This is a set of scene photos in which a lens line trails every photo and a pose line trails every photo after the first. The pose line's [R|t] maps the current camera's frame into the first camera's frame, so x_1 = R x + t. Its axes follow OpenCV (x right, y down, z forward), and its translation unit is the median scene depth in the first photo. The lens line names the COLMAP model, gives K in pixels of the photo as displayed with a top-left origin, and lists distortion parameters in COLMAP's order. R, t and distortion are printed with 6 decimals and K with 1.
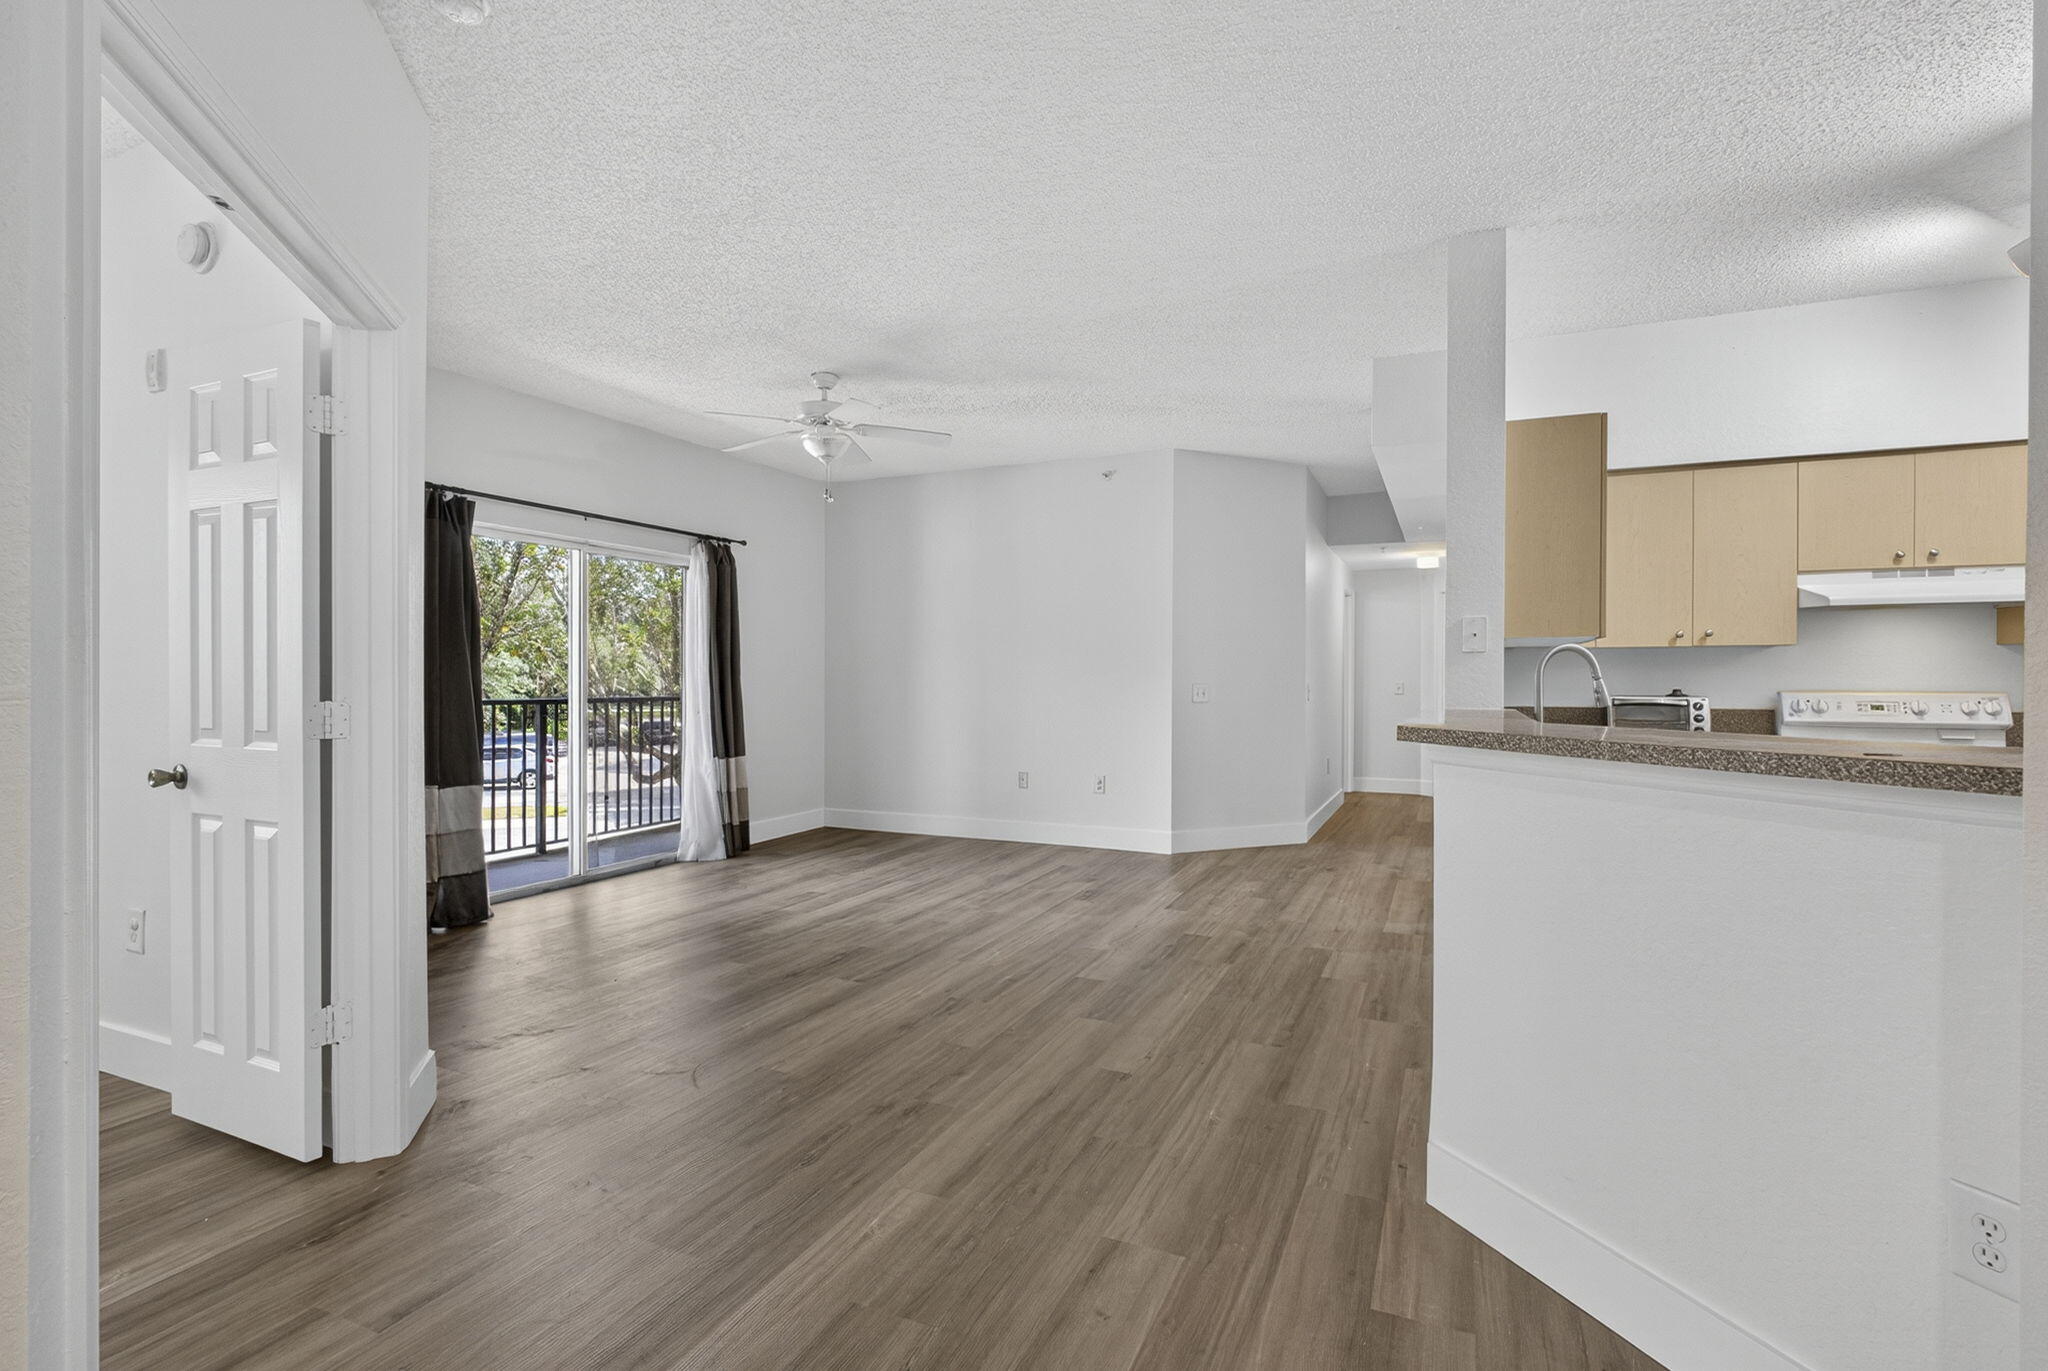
lens RADIAL K [[922.5, 0, 1084.1], [0, 922.5, 686.6], [0, 0, 1]] dist [-0.011730, 0.000404]
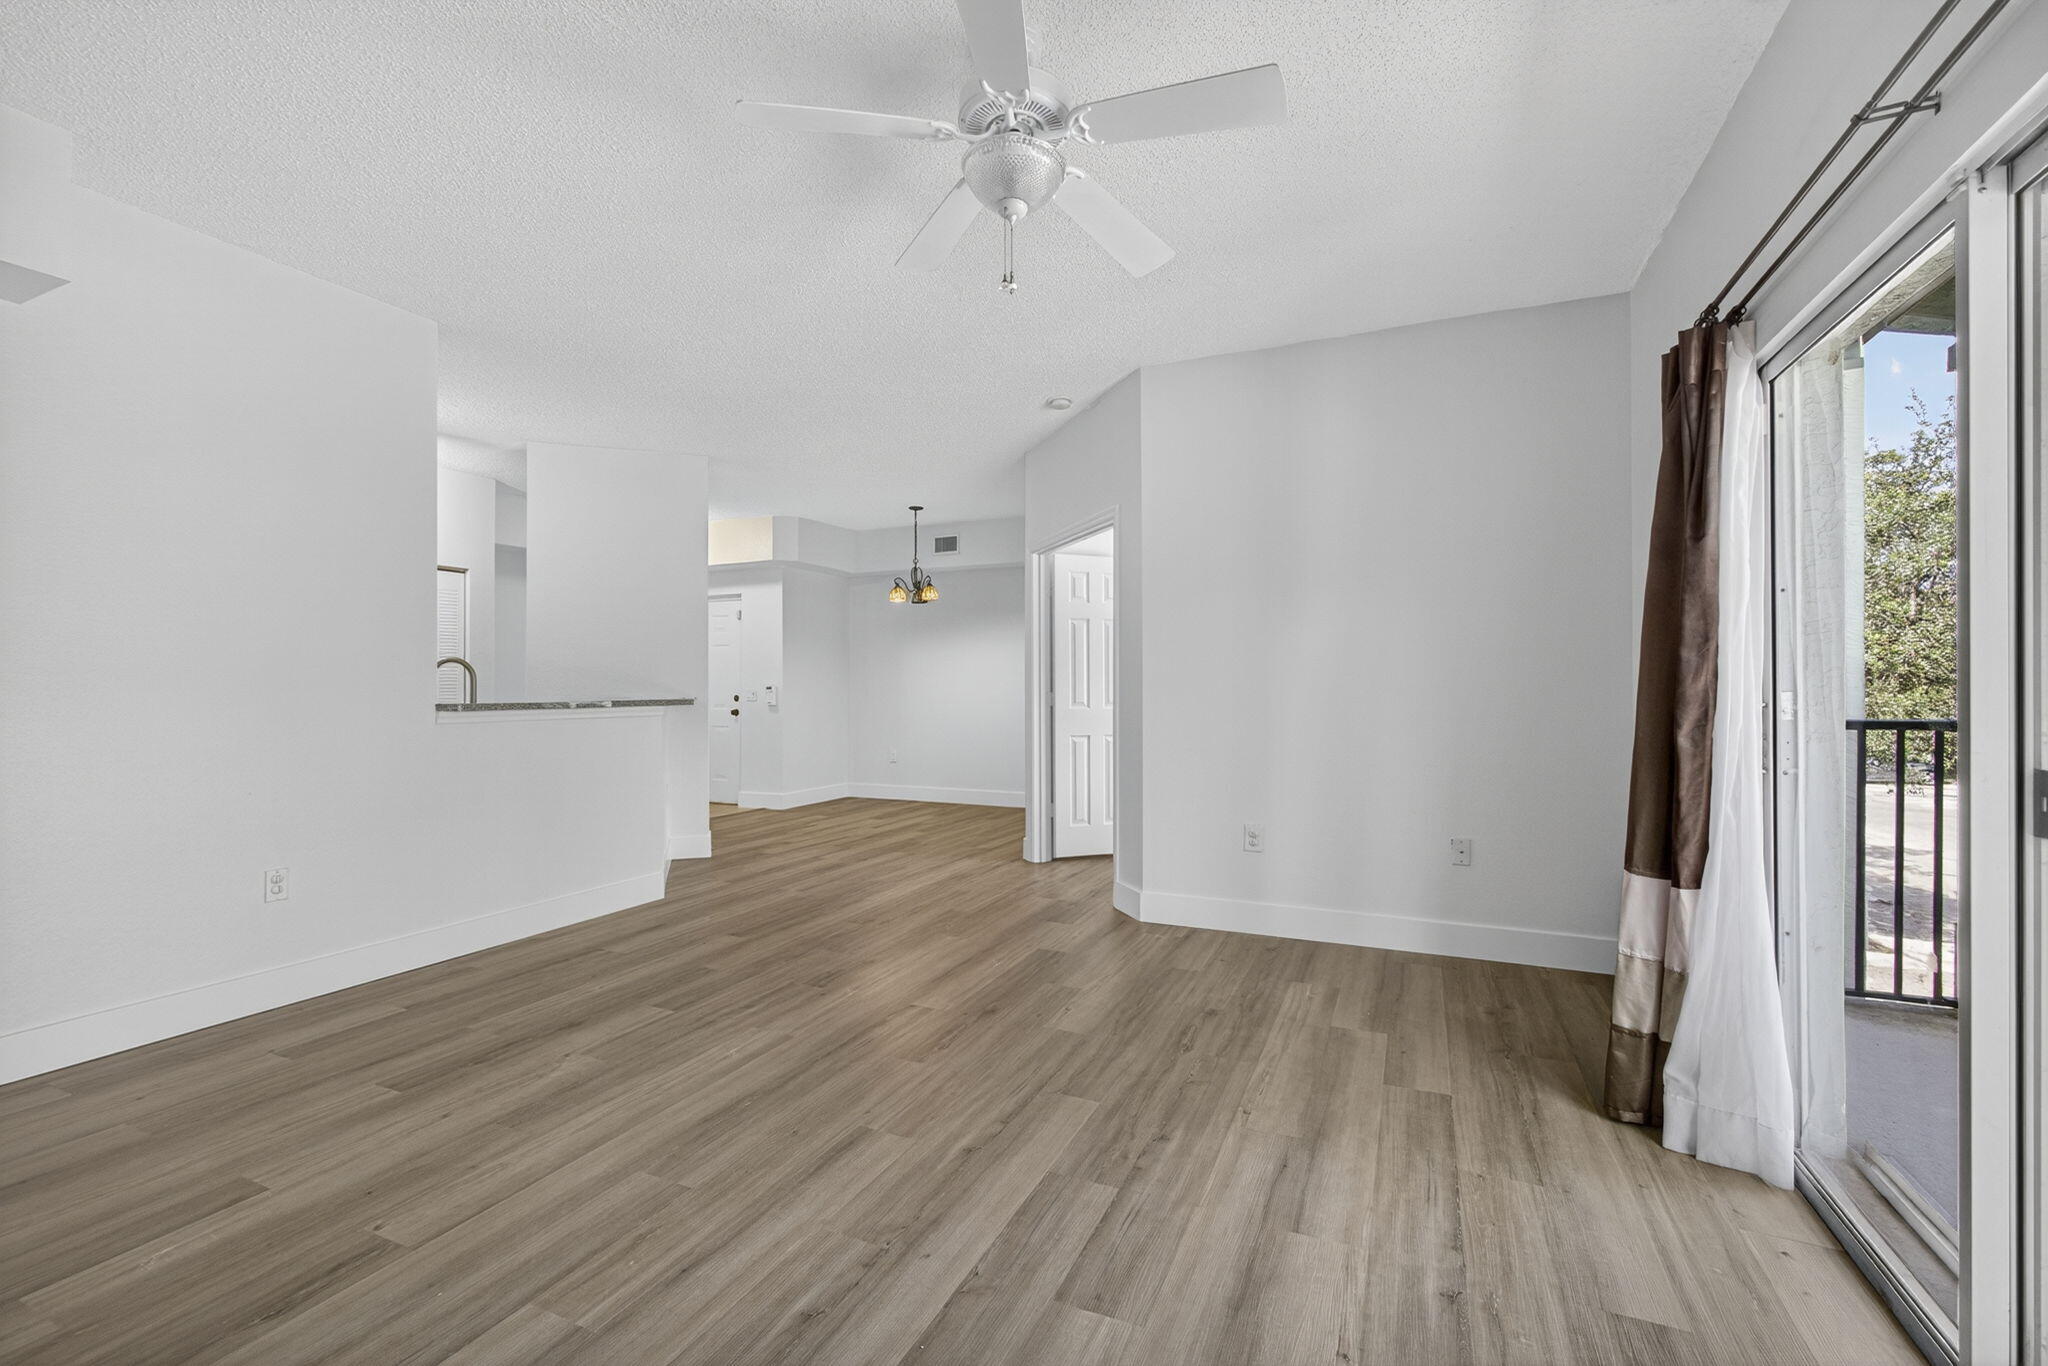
lens RADIAL K [[877.8, 0, 1039.0], [0, 877.8, 680.1], [0, 0, 1]] dist [-0.015331, 0.005596]
pose [[-0.999298, -0.001417, 0.037435, -0.352214], [-0.001325, 0.999996, 0.002500, -0.008792], [-0.037438, 0.002449, -0.999296, 1.636994]]
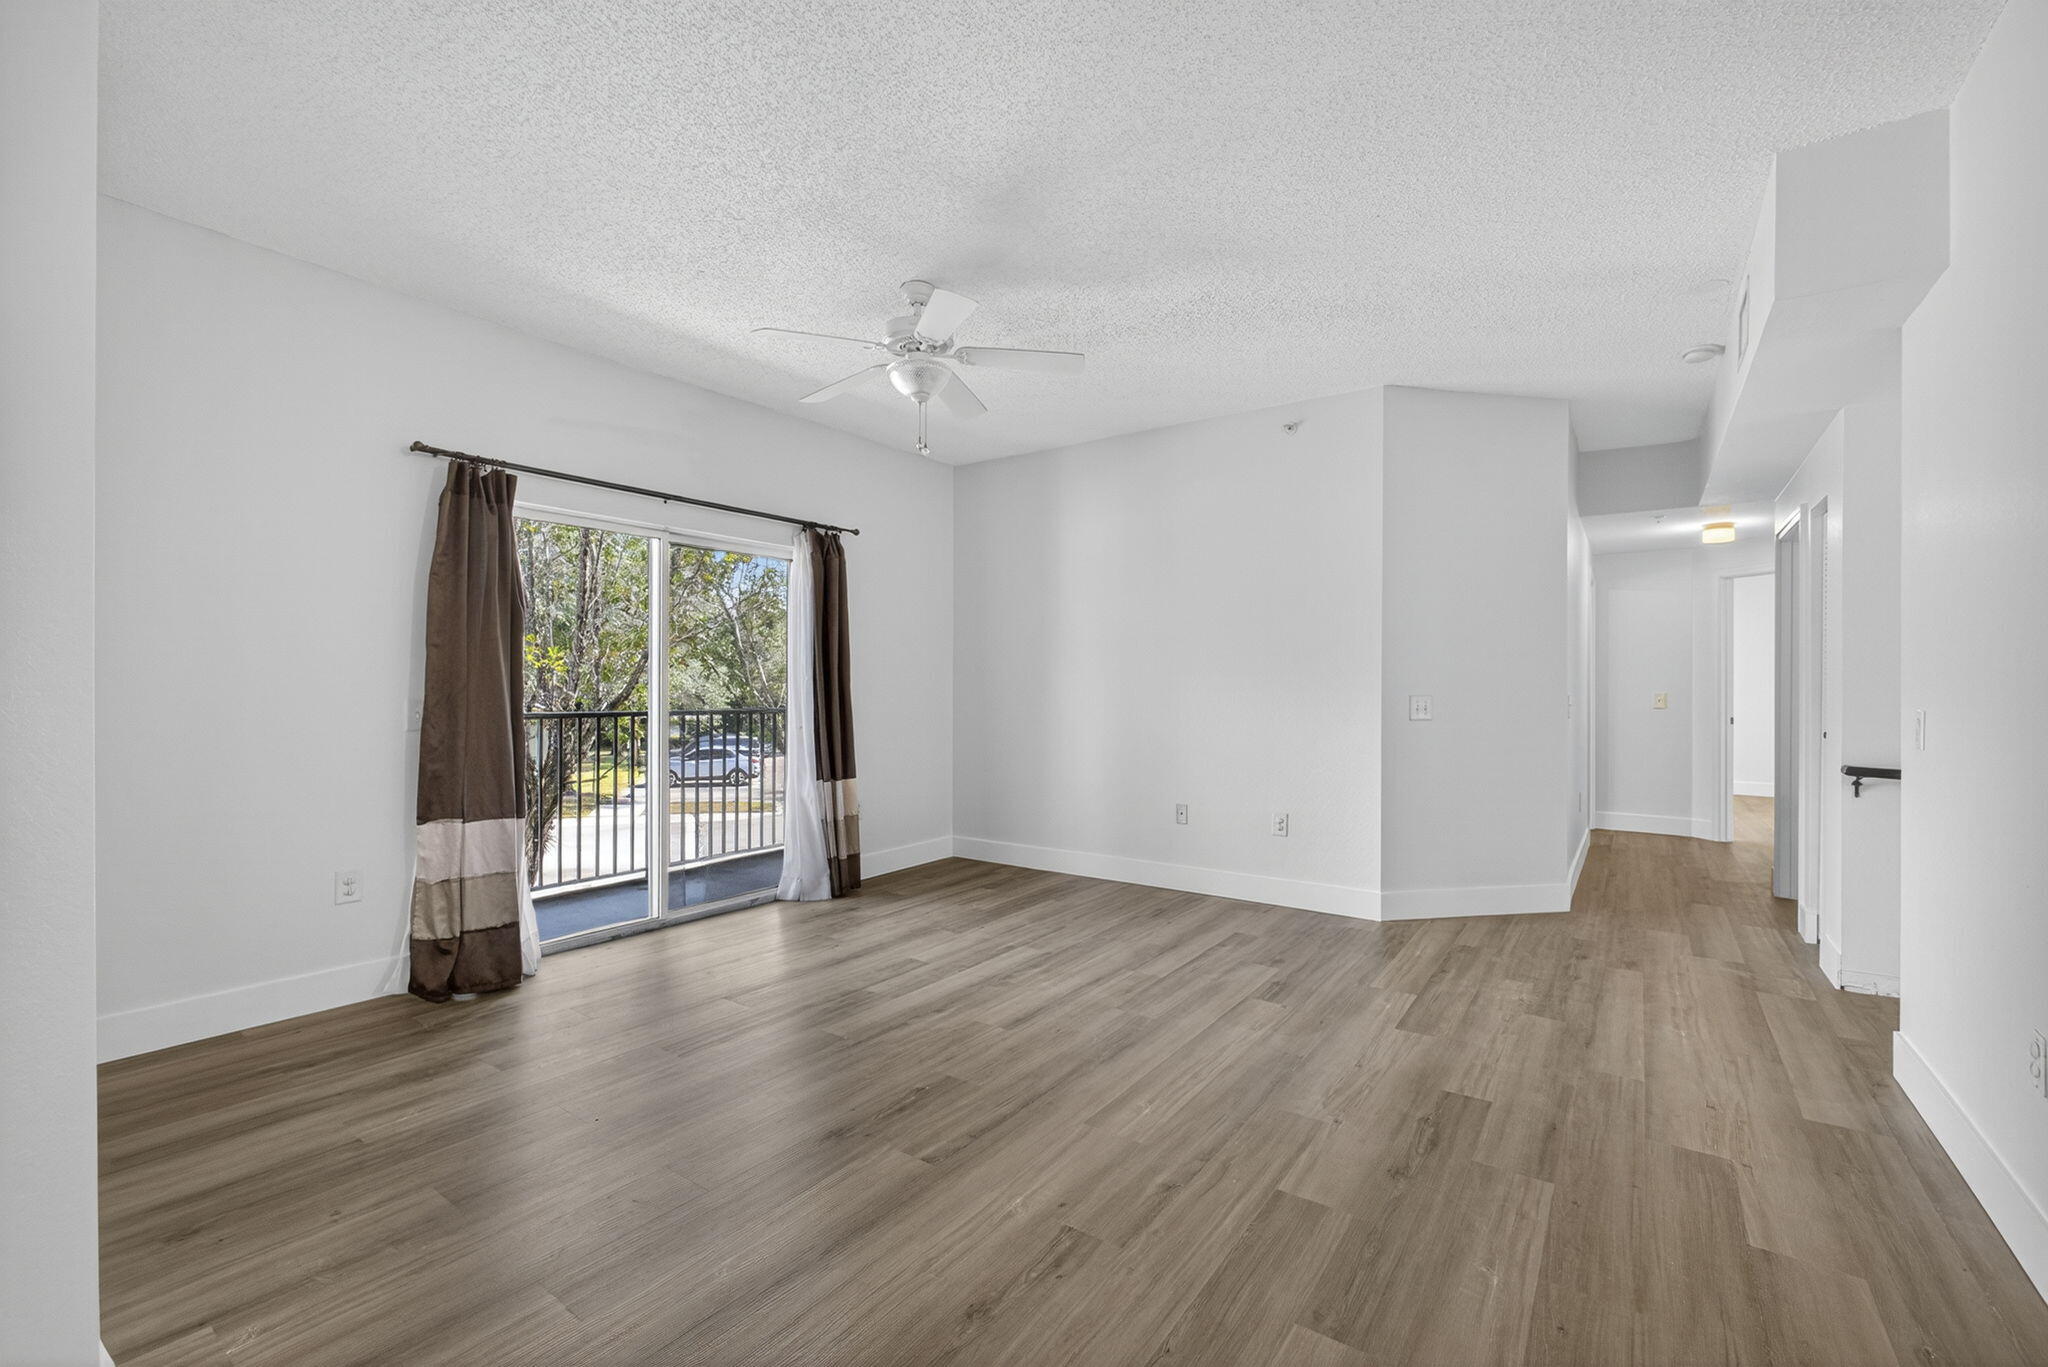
lens RADIAL K [[863.0, 0, 1033.9], [0, 863.0, 689.6], [0, 0, 1]] dist [-0.012525, 0.002488]
pose [[0.973612, -0.000849, -0.228210, -0.031654], [-0.000768, 0.999975, -0.007000, -0.003123], [0.228211, 0.006991, 0.973587, 0.377594]]
